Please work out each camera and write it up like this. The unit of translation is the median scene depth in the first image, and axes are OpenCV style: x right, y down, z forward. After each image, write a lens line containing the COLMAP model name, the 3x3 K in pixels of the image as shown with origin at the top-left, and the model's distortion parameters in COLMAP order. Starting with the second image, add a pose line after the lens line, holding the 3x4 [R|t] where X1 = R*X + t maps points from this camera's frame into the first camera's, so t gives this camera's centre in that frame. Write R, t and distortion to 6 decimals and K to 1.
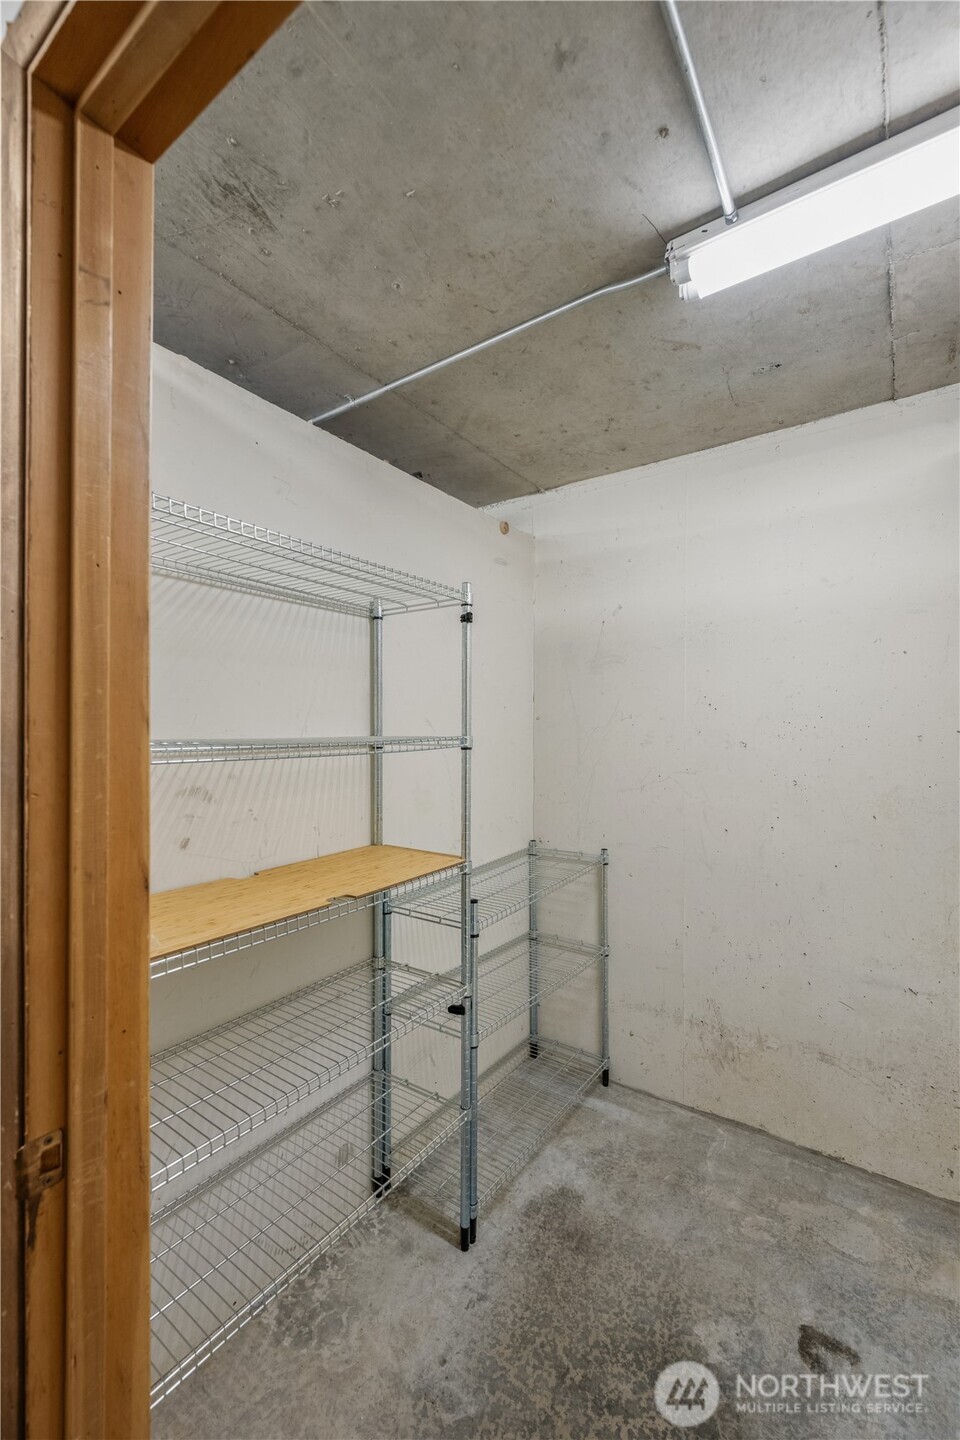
lens RADIAL K [[627.9, 0, 486.3], [0, 627.9, 727.6], [0, 0, 1]] dist [-0.003953, 0.000307]
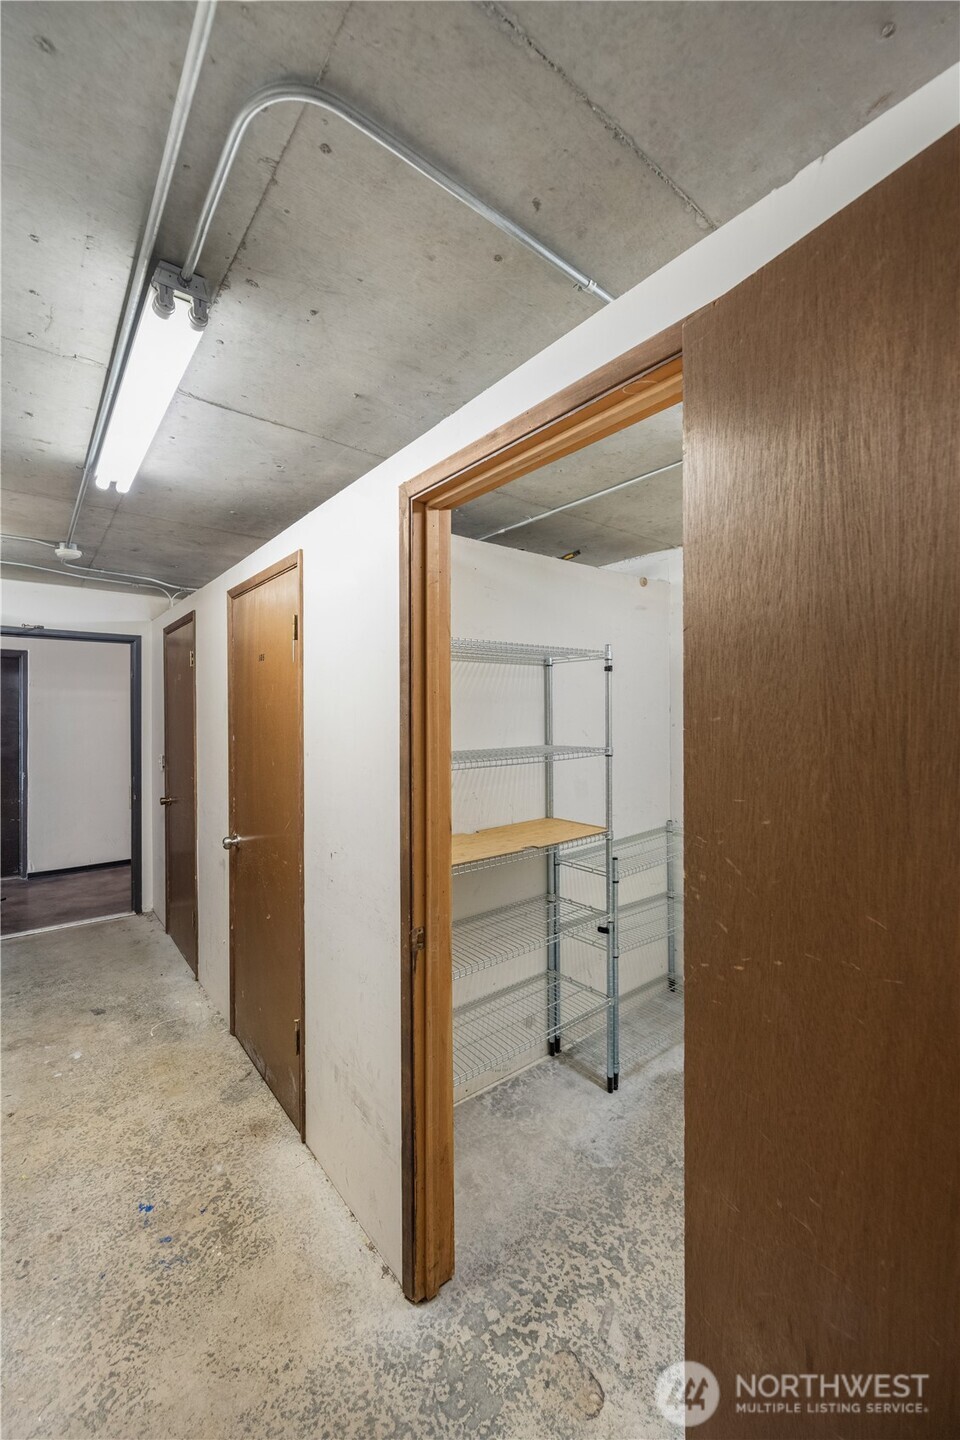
lens RADIAL K [[605.1, 0, 483.9], [0, 605.1, 711.4], [0, 0, 1]] dist [0.001624, -0.000412]
pose [[0.962554, -0.006248, -0.271020, 0.072305], [0.006946, 0.999975, 0.001617, -0.075669], [0.271003, -0.003439, 0.962572, -0.461809]]
